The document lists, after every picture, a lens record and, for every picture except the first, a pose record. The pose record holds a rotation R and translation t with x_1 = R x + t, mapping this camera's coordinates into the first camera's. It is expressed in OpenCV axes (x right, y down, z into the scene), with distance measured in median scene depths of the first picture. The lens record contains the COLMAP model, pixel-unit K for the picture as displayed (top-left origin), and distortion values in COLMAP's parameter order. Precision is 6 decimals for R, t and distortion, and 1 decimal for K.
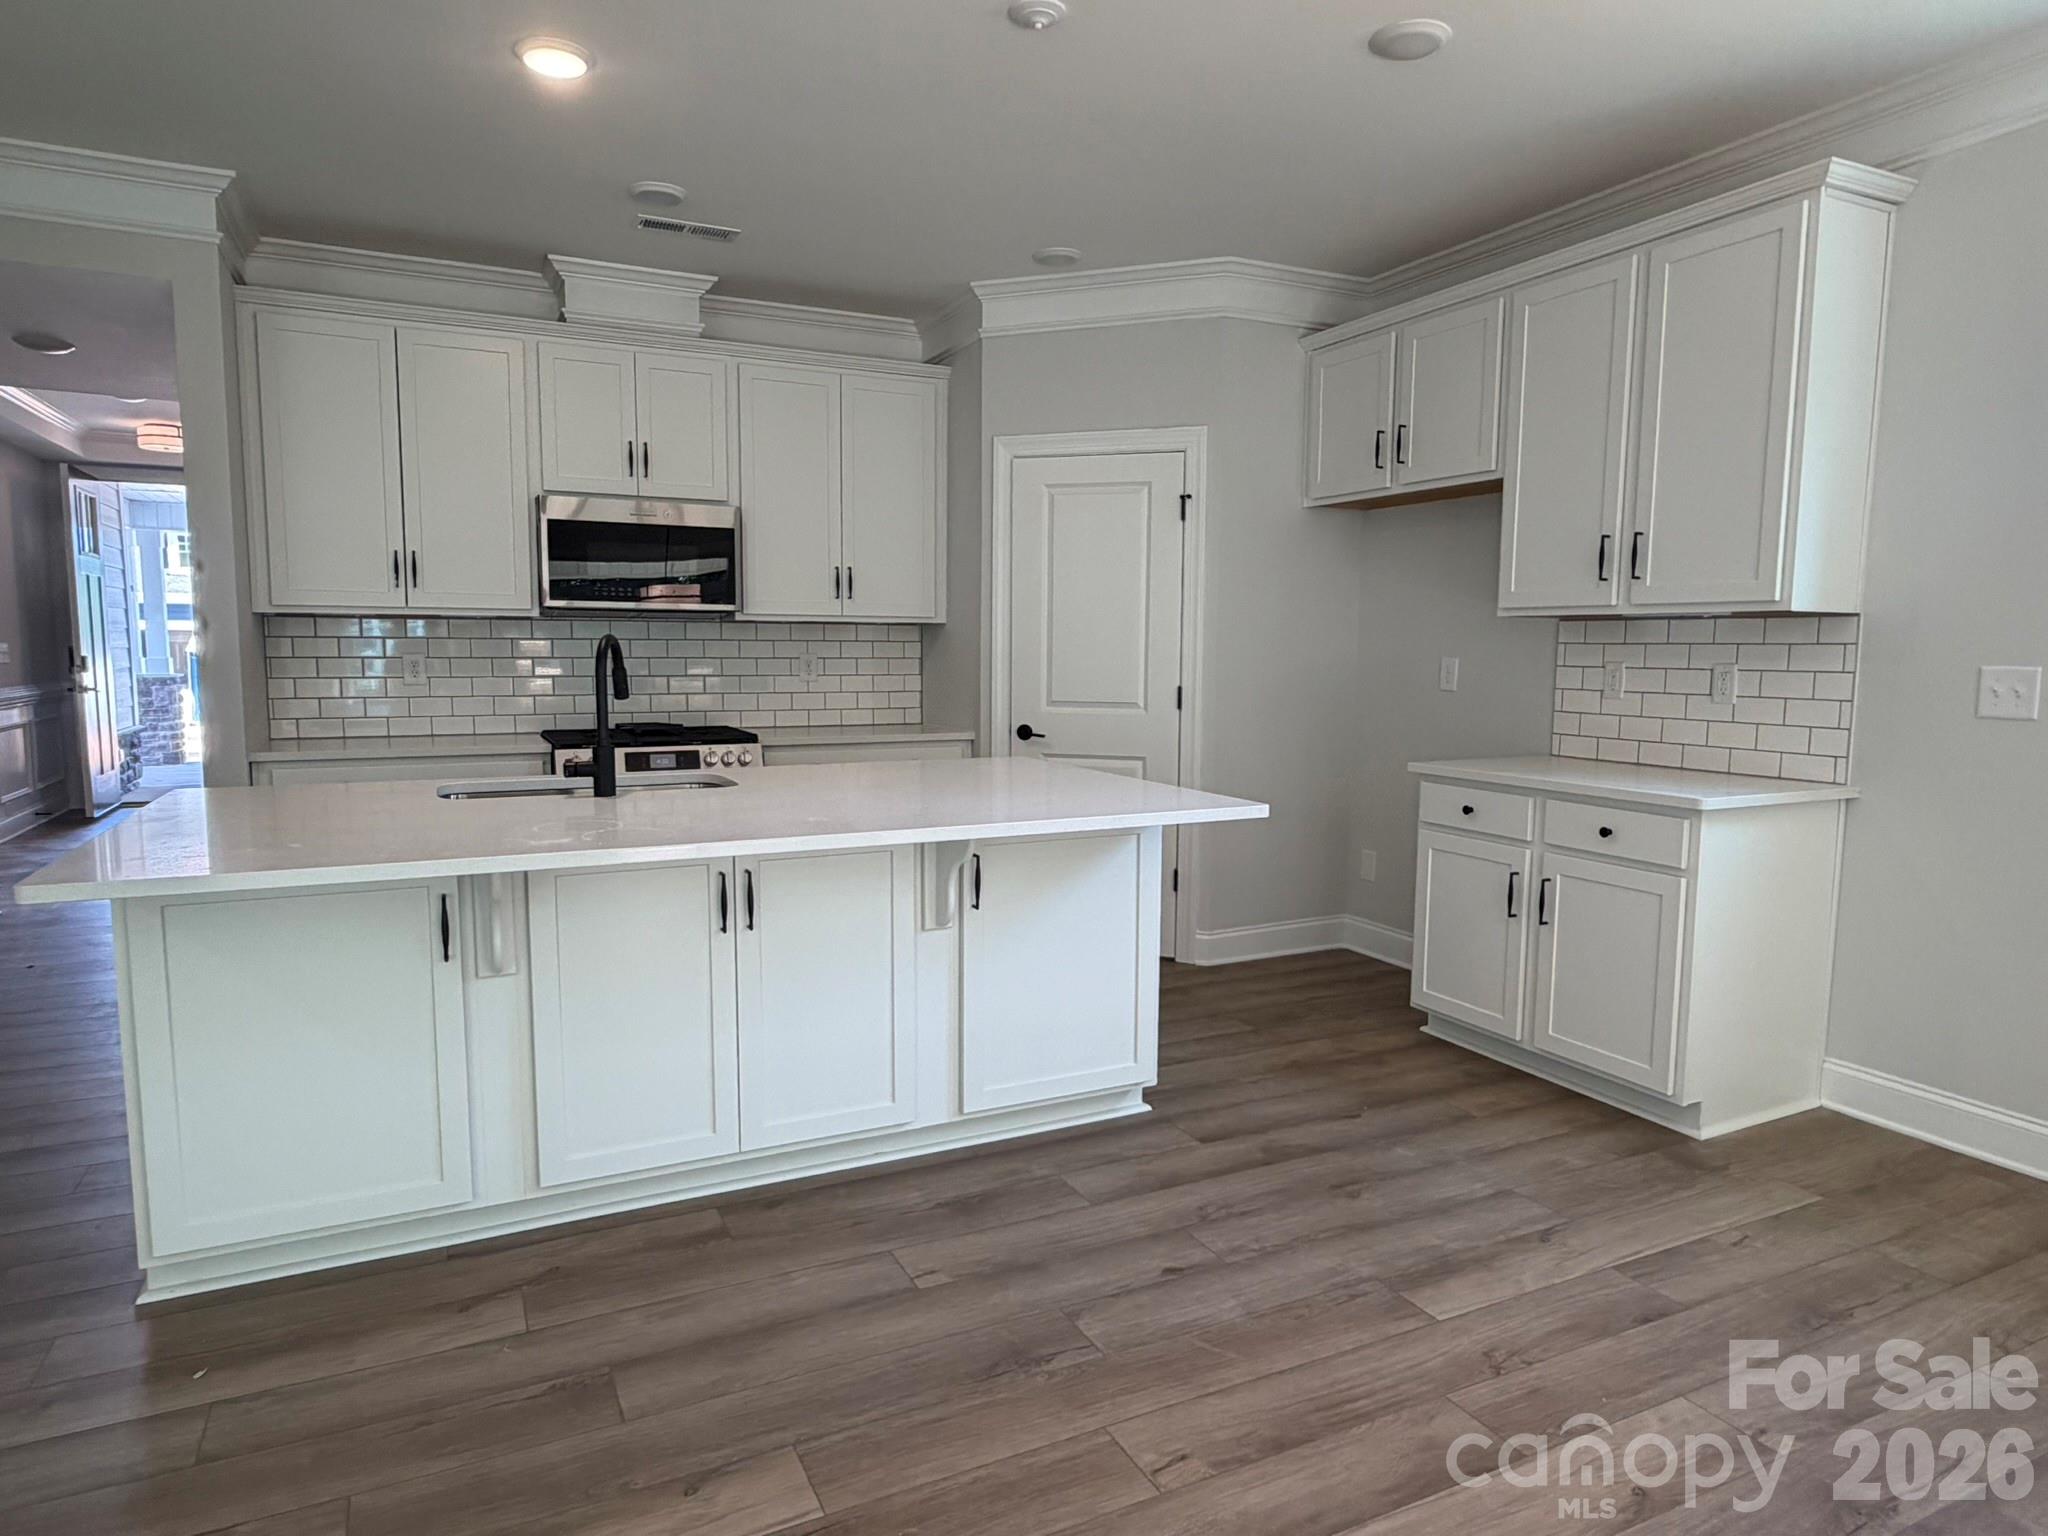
lens RADIAL K [[1219.3, 0, 1030.2], [0, 1219.3, 775.1], [0, 0, 1]] dist [-0.004386, 0.003561]
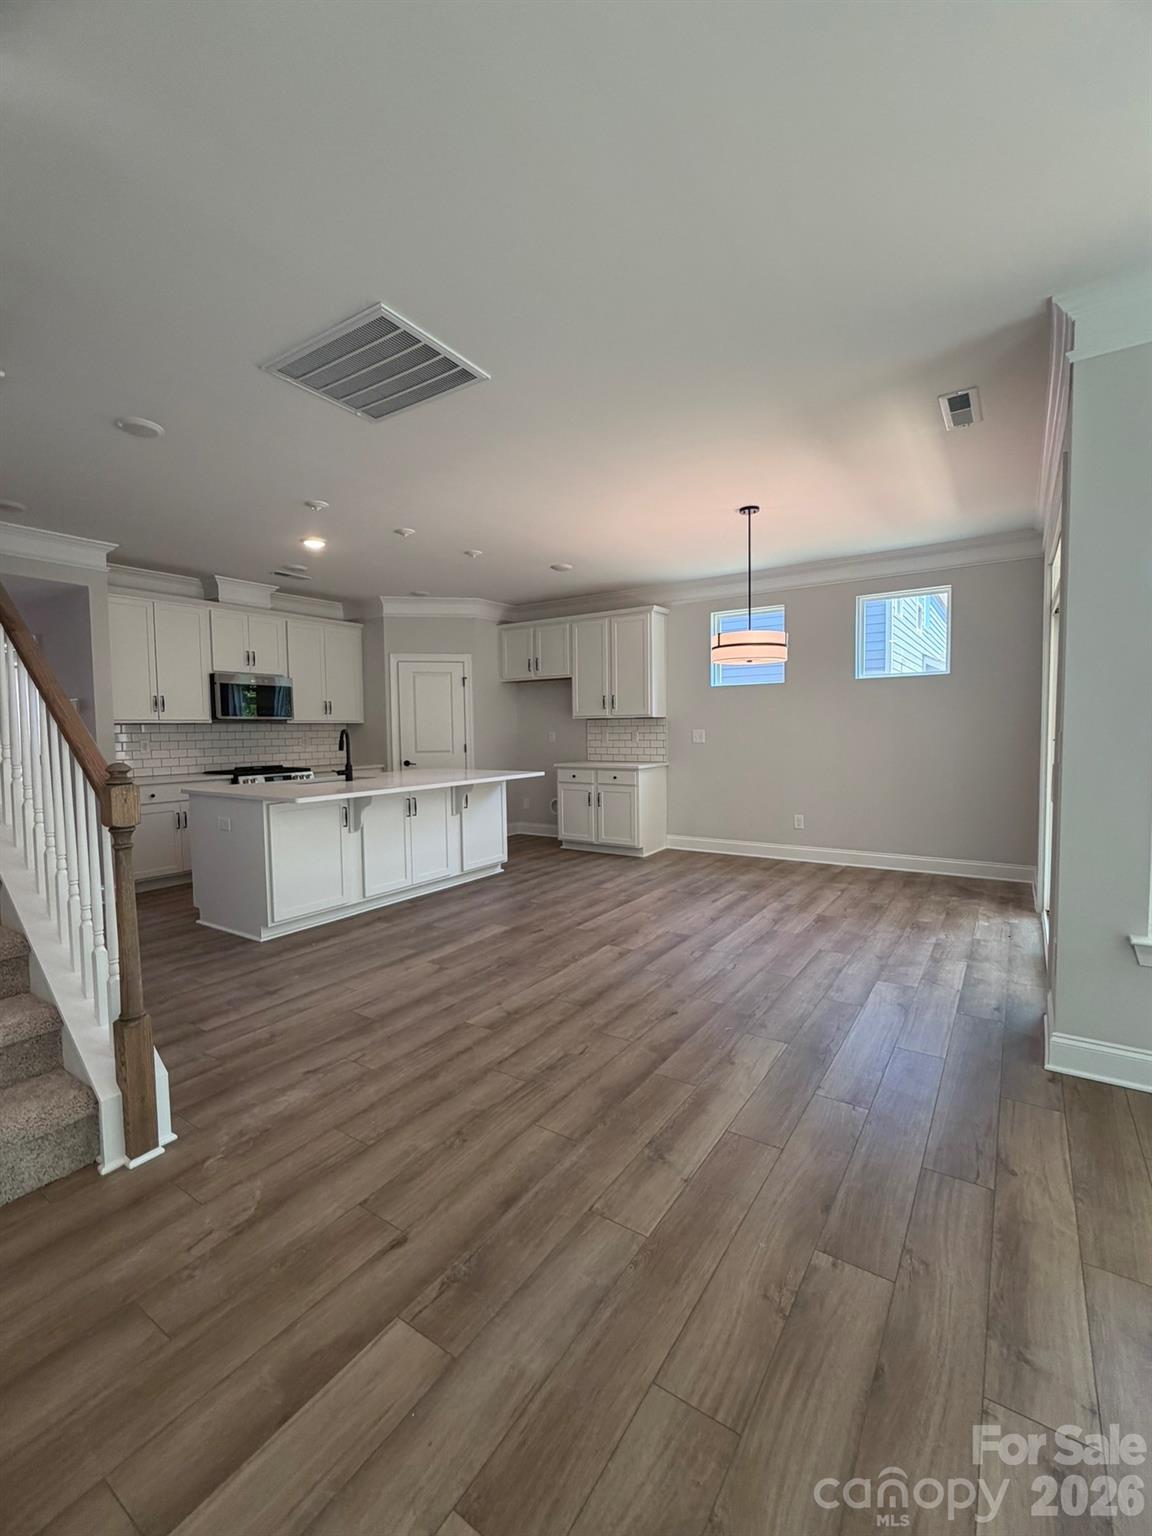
lens RADIAL K [[651.7, 0, 573.0], [0, 651.7, 769.1], [0, 0, 1]] dist [-0.002836, 0.001024]
pose [[0.869200, -0.049670, 0.491960, -0.591041], [0.071974, 0.997055, -0.026497, 0.063286], [-0.489194, 0.058439, 0.870215, -0.636585]]
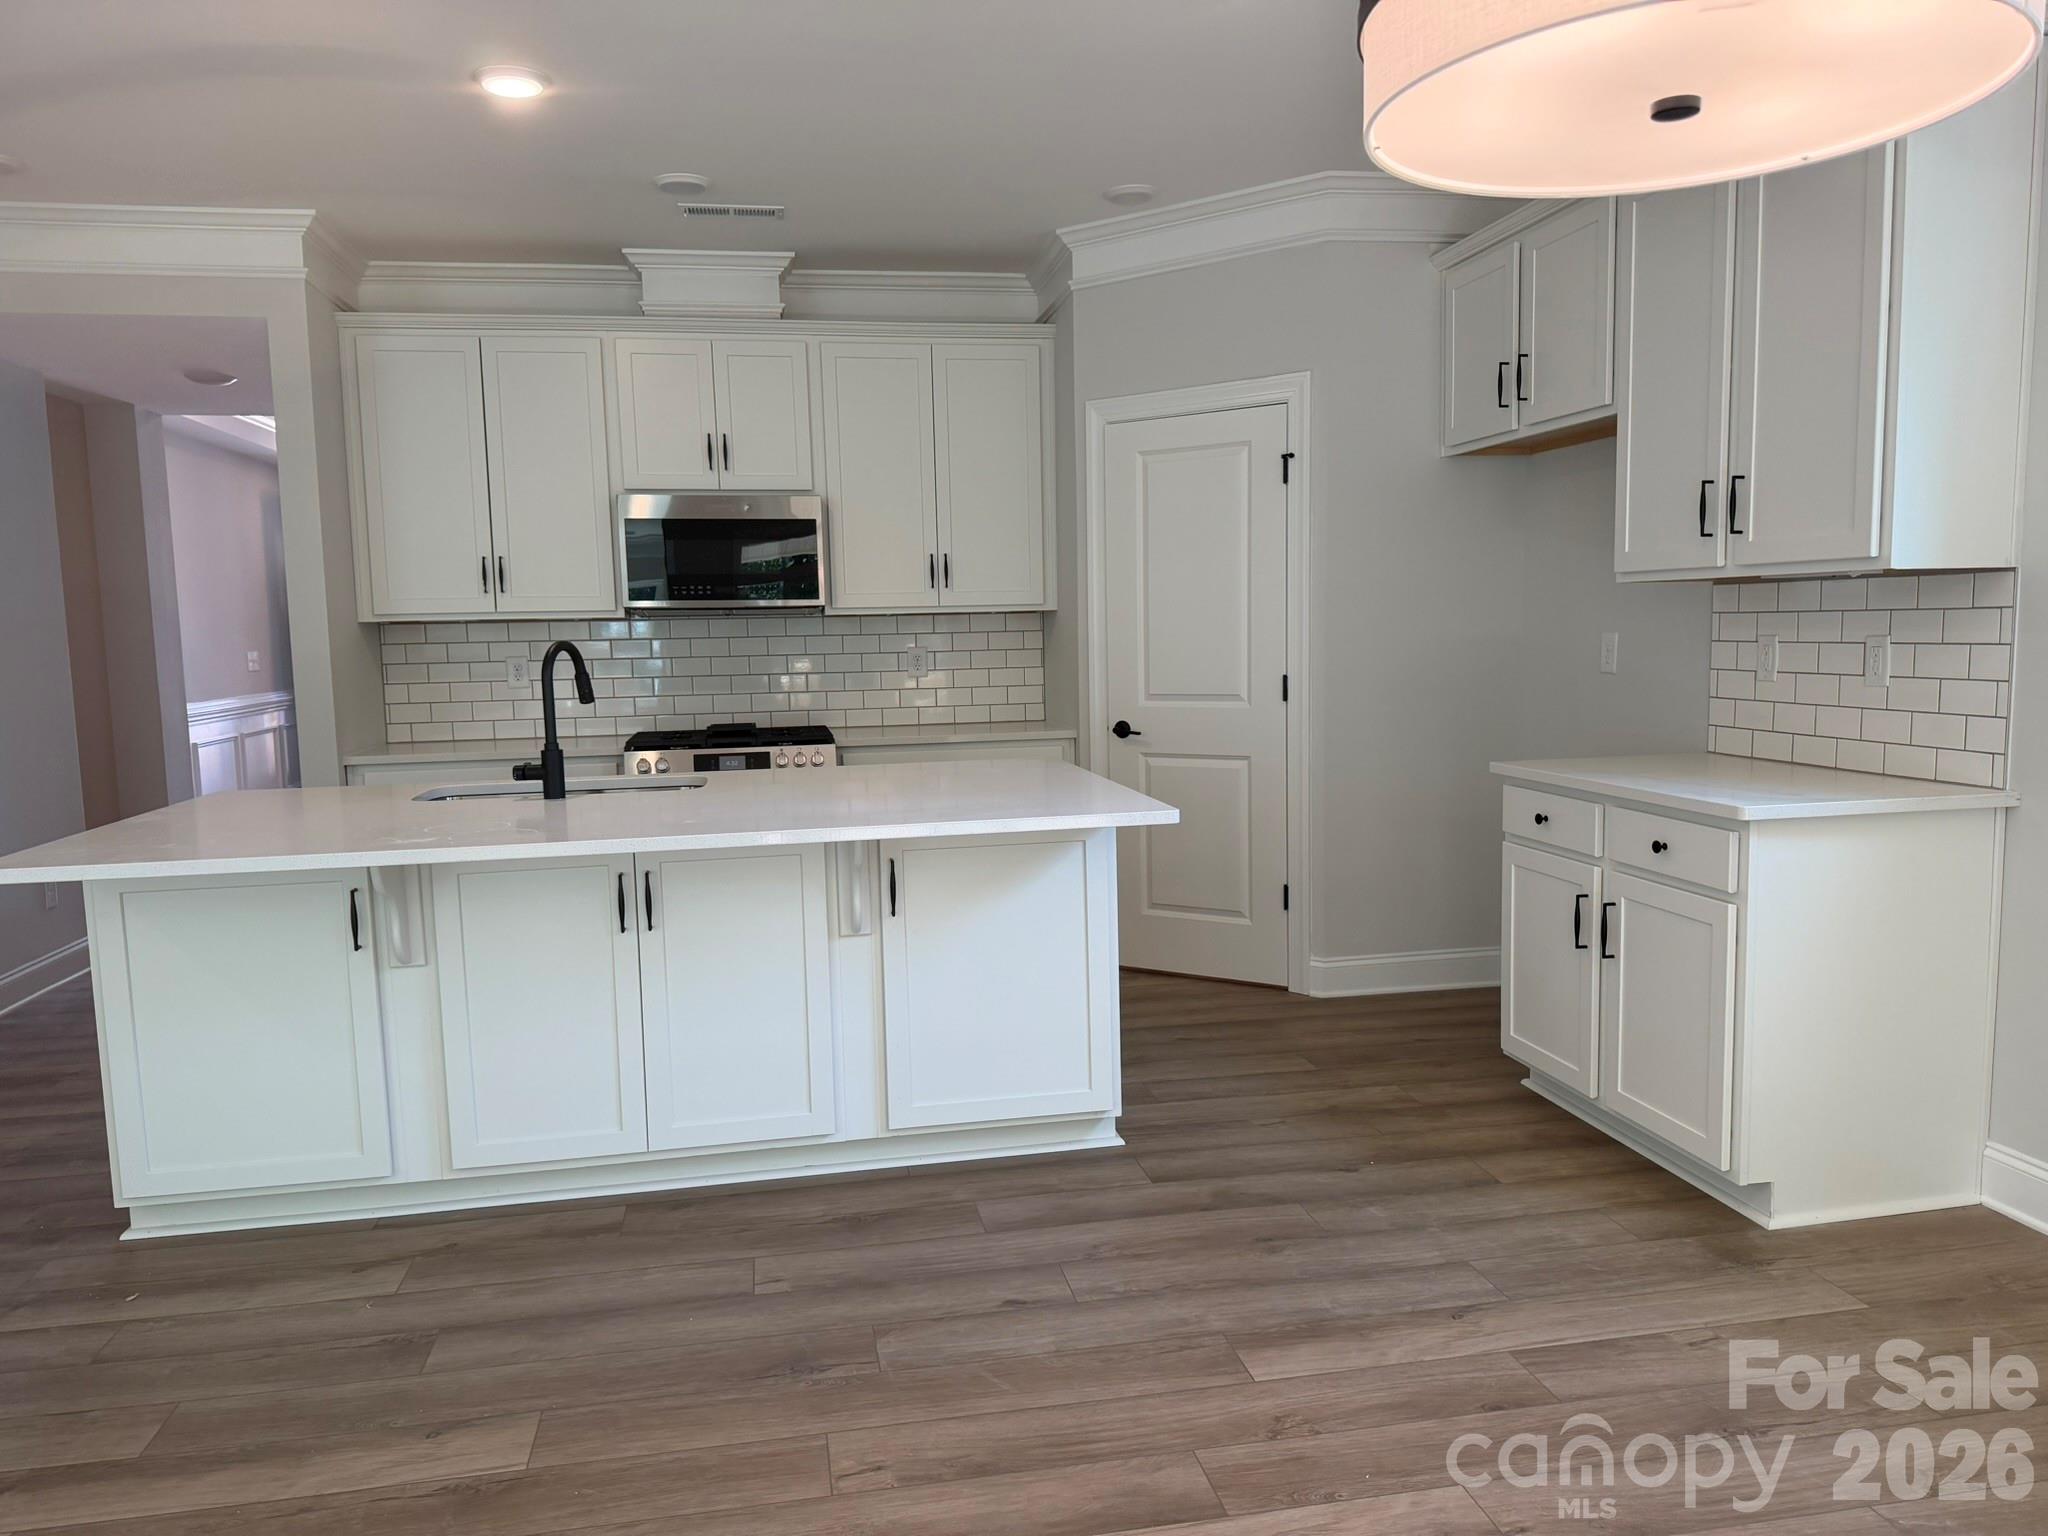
lens RADIAL K [[1442.9, 0, 1017.7], [0, 1442.9, 784.0], [0, 0, 1]] dist [0.032800, -0.040732]
pose [[0.961265, 0.000364, -0.275625, 0.321526], [0.001110, 0.999986, 0.005192, -0.000941], [0.275623, -0.005297, 0.961251, -0.057172]]
